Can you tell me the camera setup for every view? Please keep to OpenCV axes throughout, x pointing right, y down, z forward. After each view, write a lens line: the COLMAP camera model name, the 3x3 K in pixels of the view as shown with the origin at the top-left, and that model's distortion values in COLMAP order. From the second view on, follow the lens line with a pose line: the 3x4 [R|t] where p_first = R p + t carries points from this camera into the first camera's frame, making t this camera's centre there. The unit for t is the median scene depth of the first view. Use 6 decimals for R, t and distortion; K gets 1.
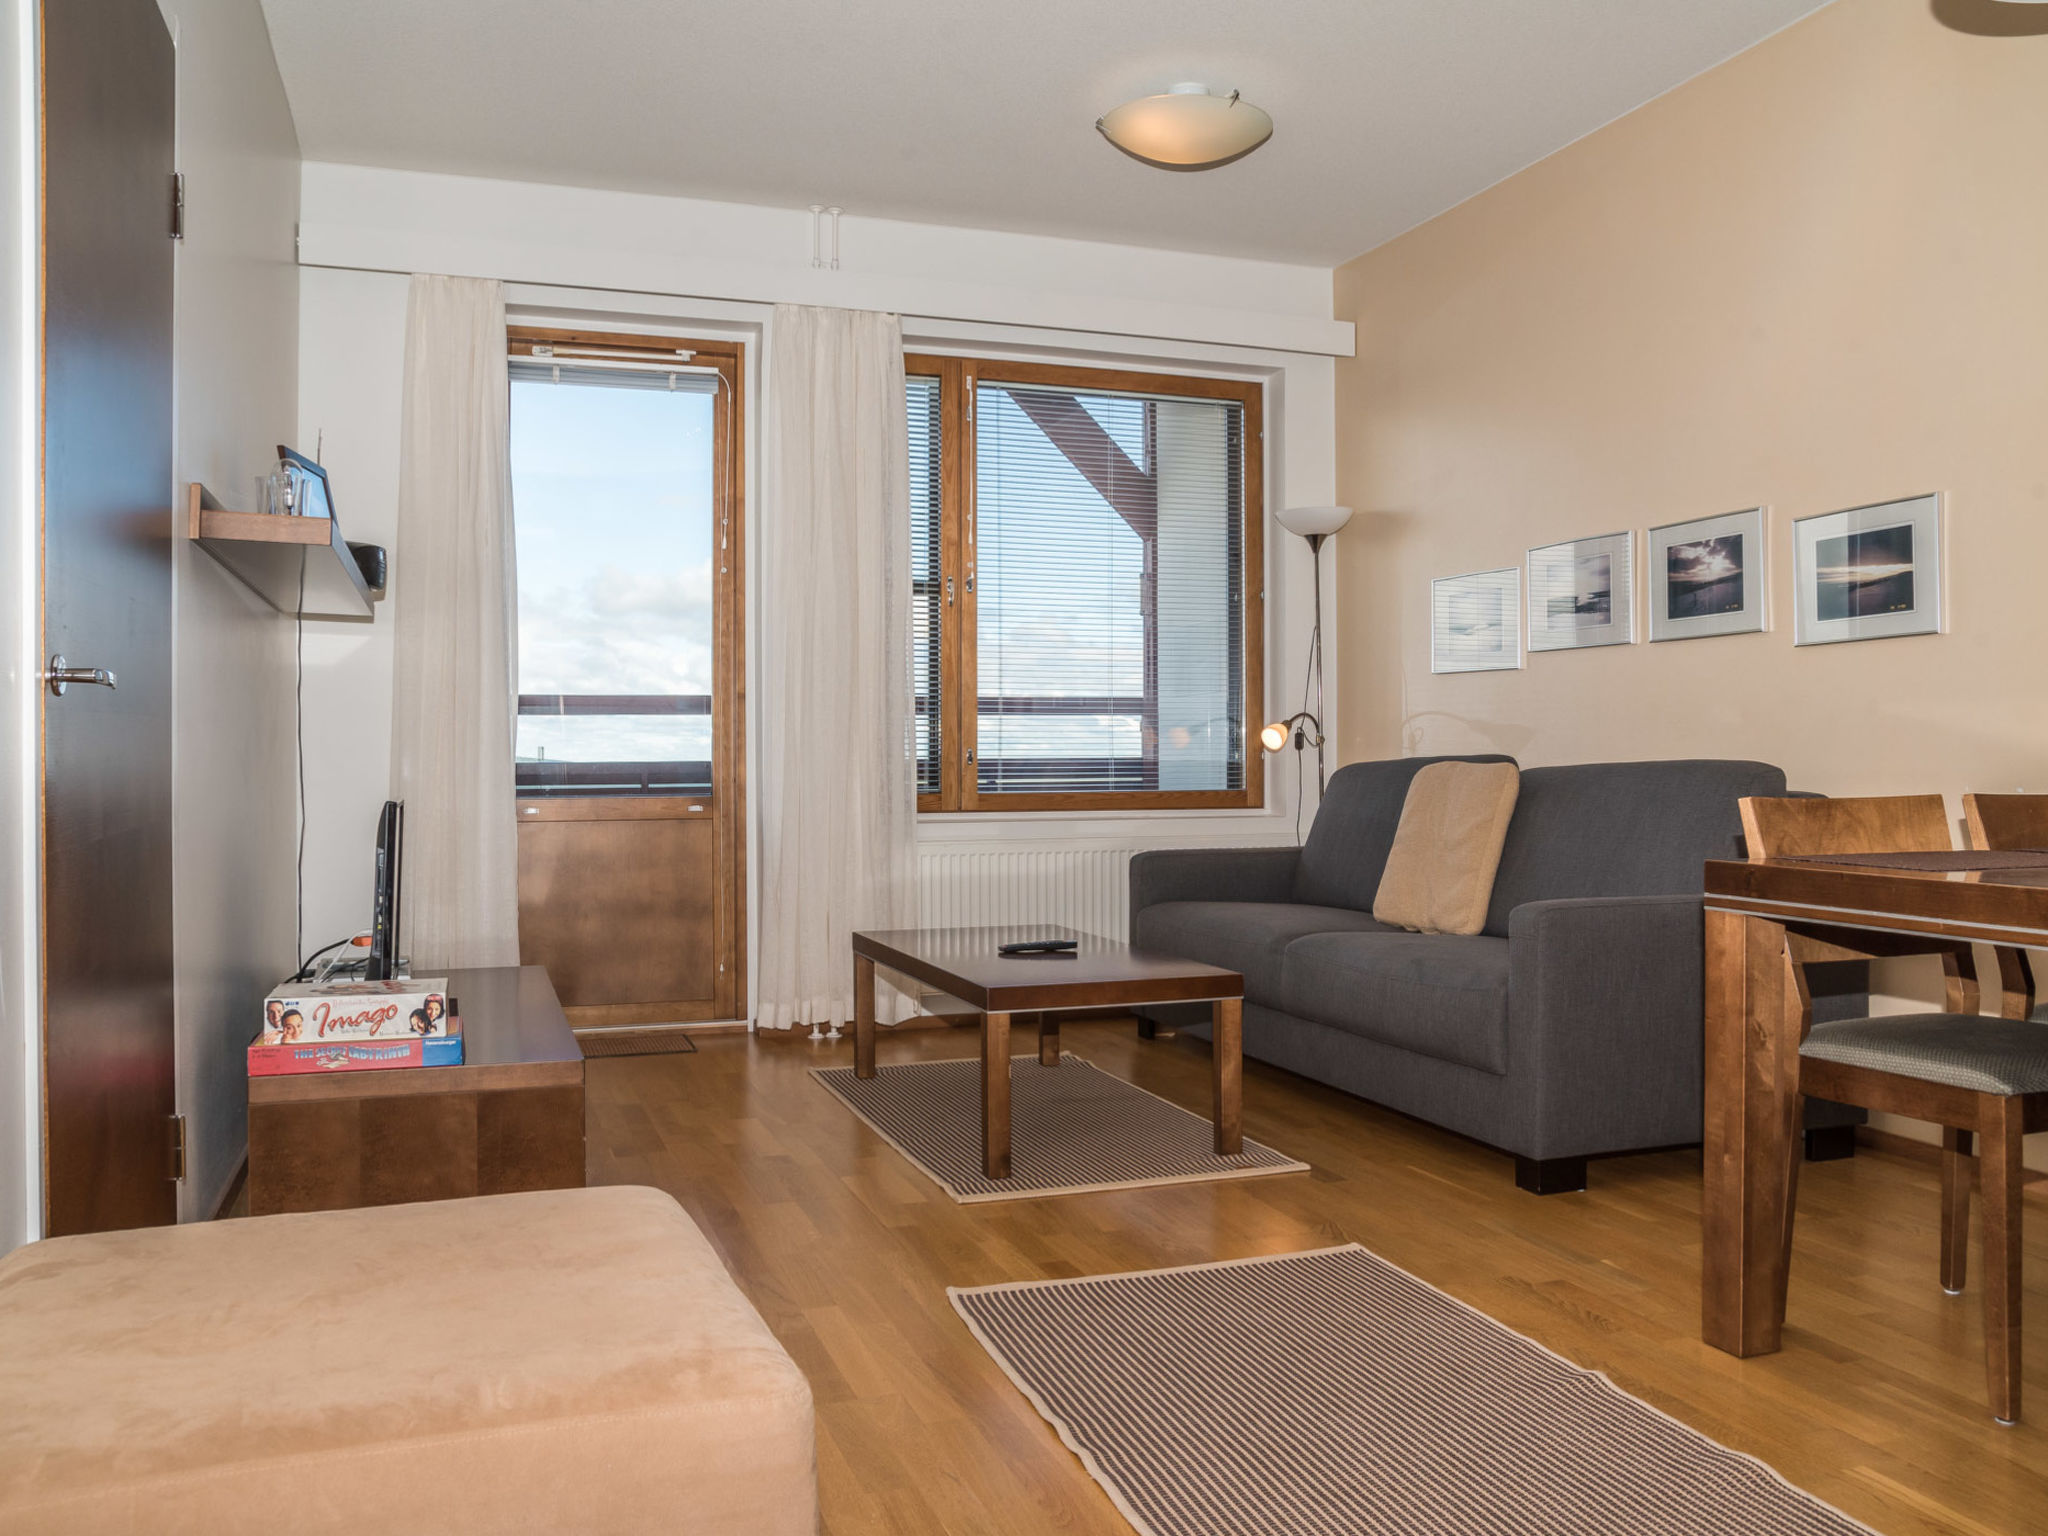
lens RADIAL K [[1664.2, 0, 1022.3], [0, 1664.2, 722.8], [0, 0, 1]] dist [-0.111978, 0.095009]
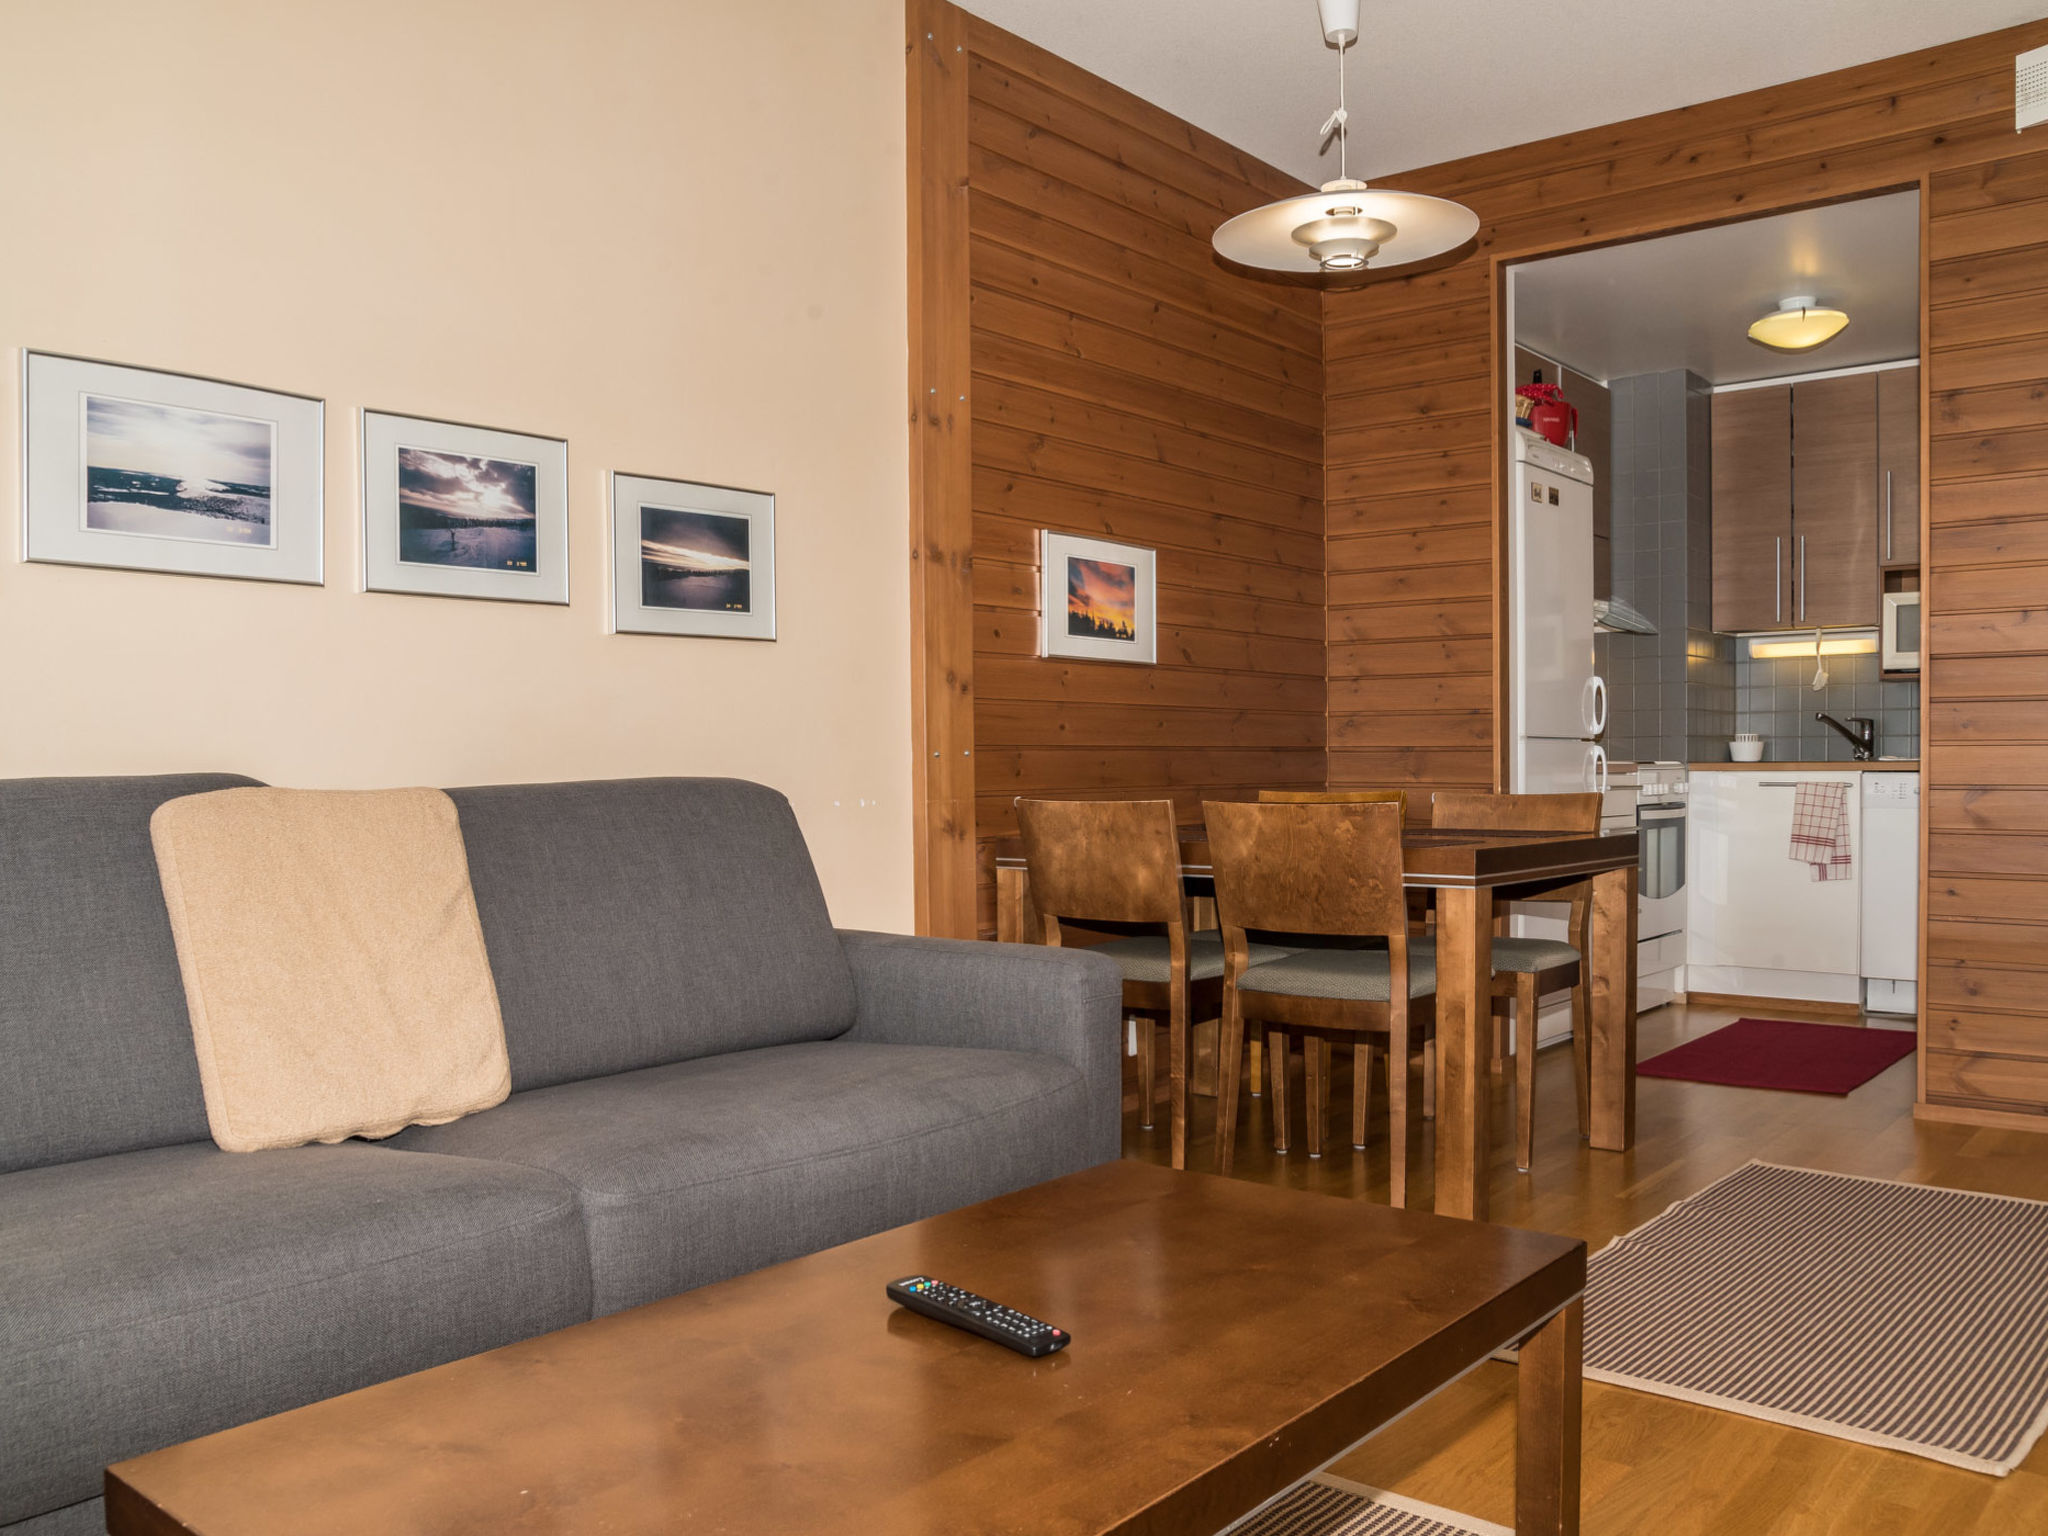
lens RADIAL K [[1644.4, 0, 1028.9], [0, 1644.4, 821.8], [0, 0, 1]] dist [-0.119963, 0.090405]
pose [[-0.523515, -0.027896, 0.851560, -0.283181], [-0.010521, 0.999599, 0.026278, 0.019847], [-0.851952, 0.004798, -0.523598, 1.174083]]
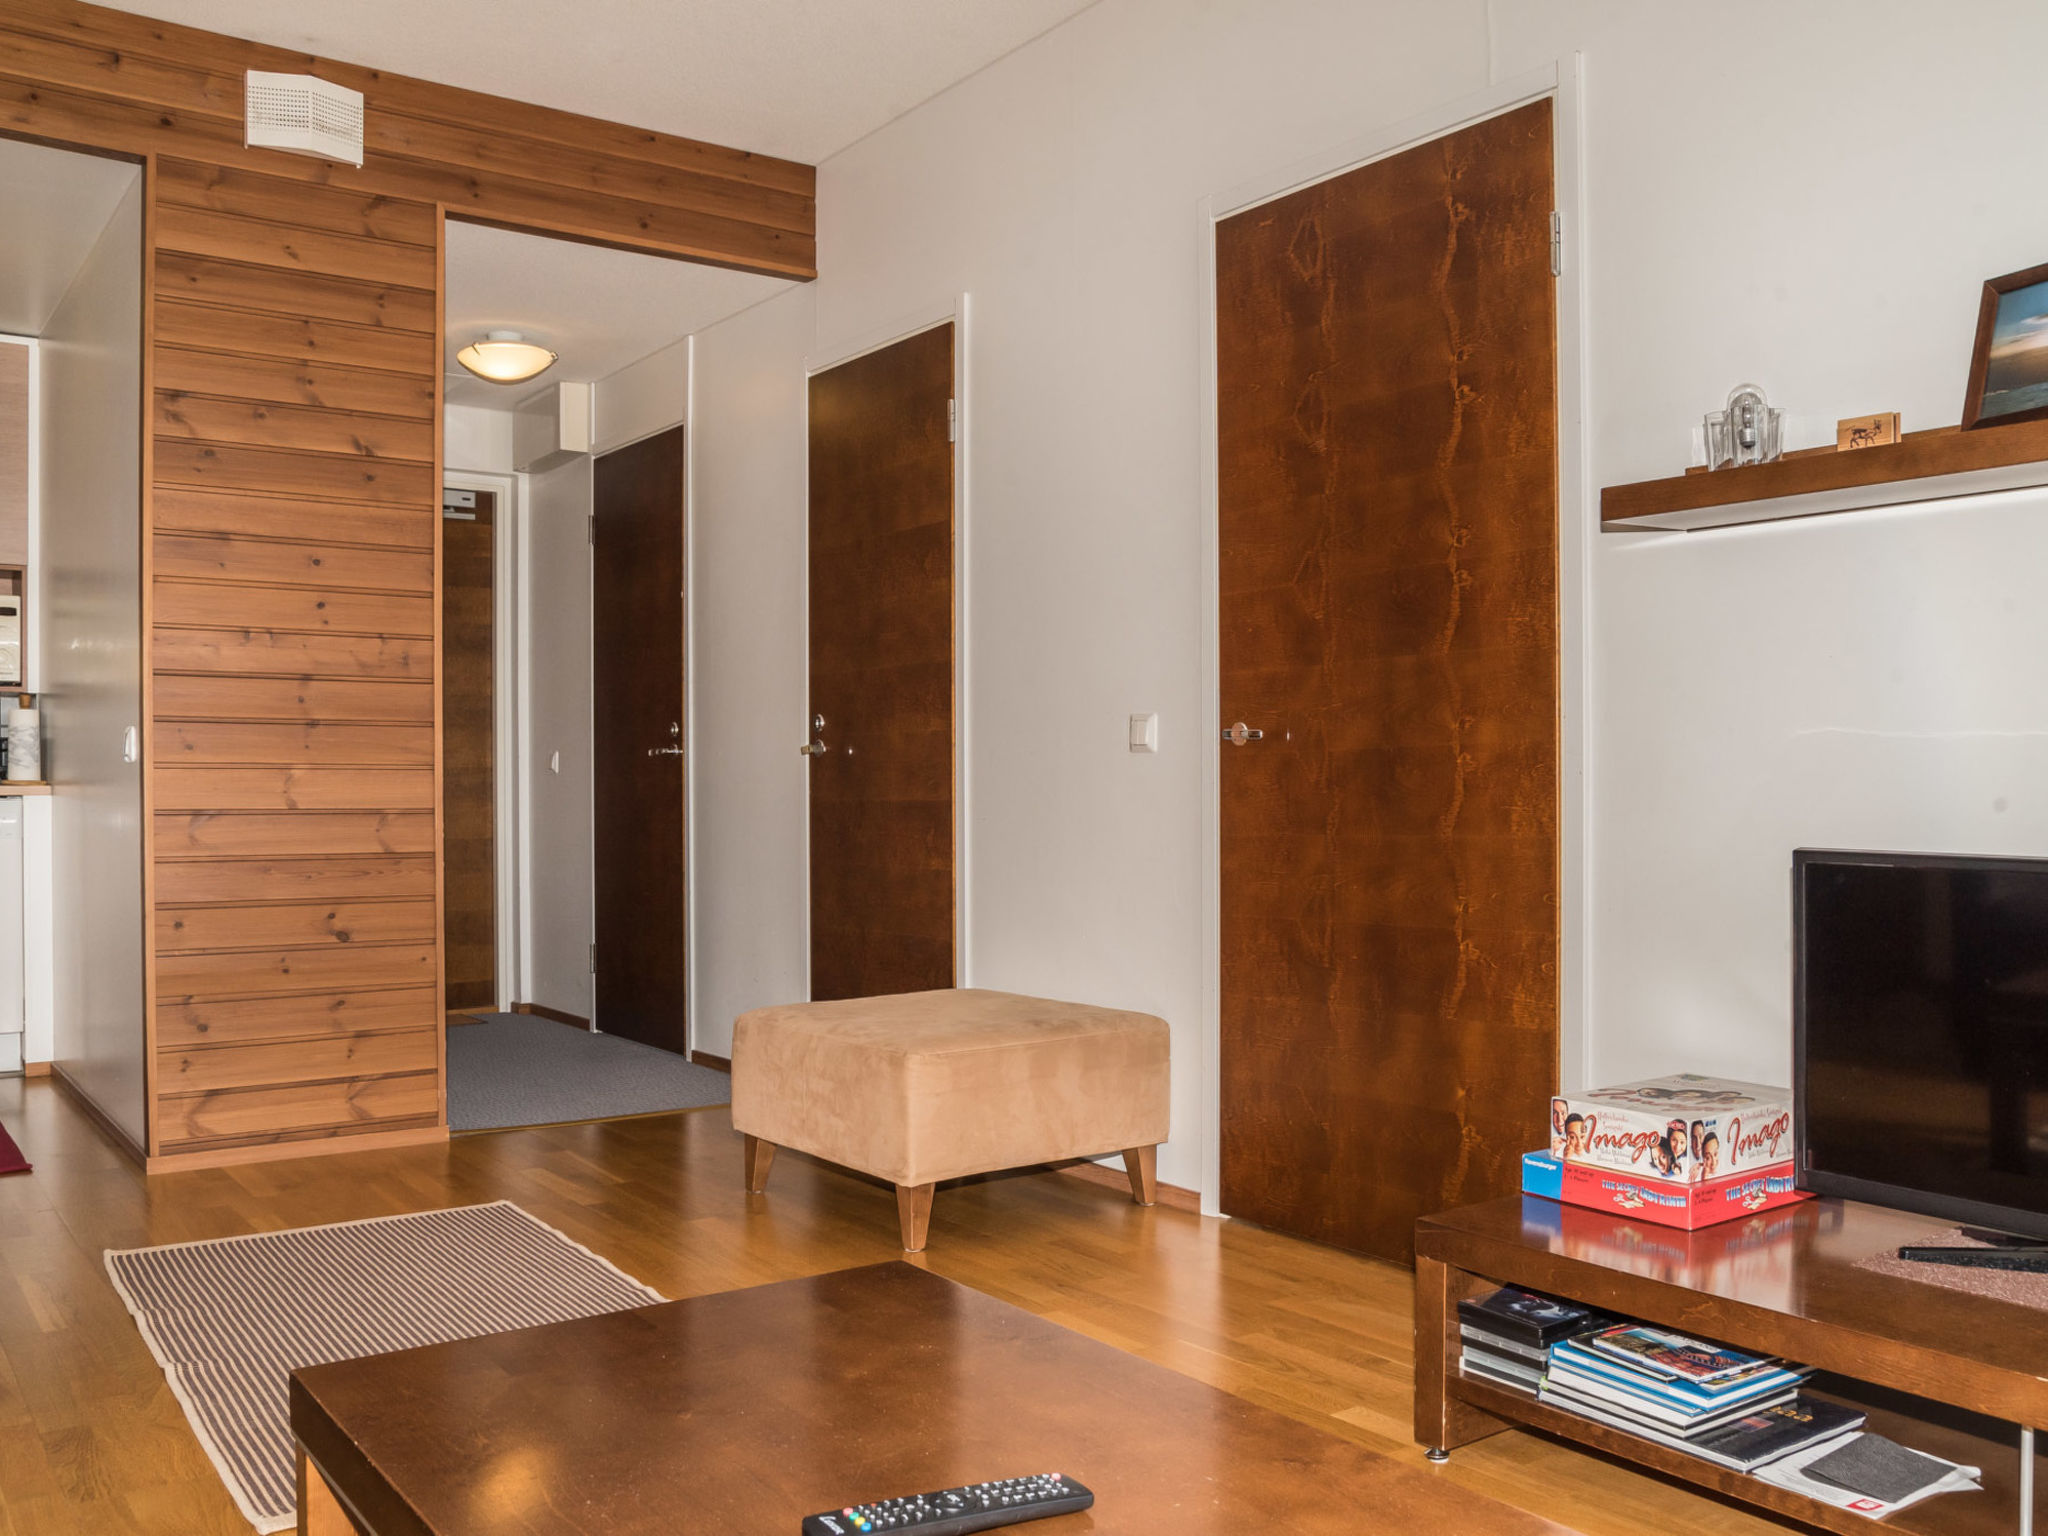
lens RADIAL K [[1771.0, 0, 987.2], [0, 1771.0, 793.0], [0, 0, 1]] dist [-0.069230, 0.062091]
pose [[-0.958321, 0.002544, -0.285683, 0.086169], [0.006291, 0.999906, -0.012198, 0.022309], [0.285625, -0.013487, -0.958247, 1.273569]]
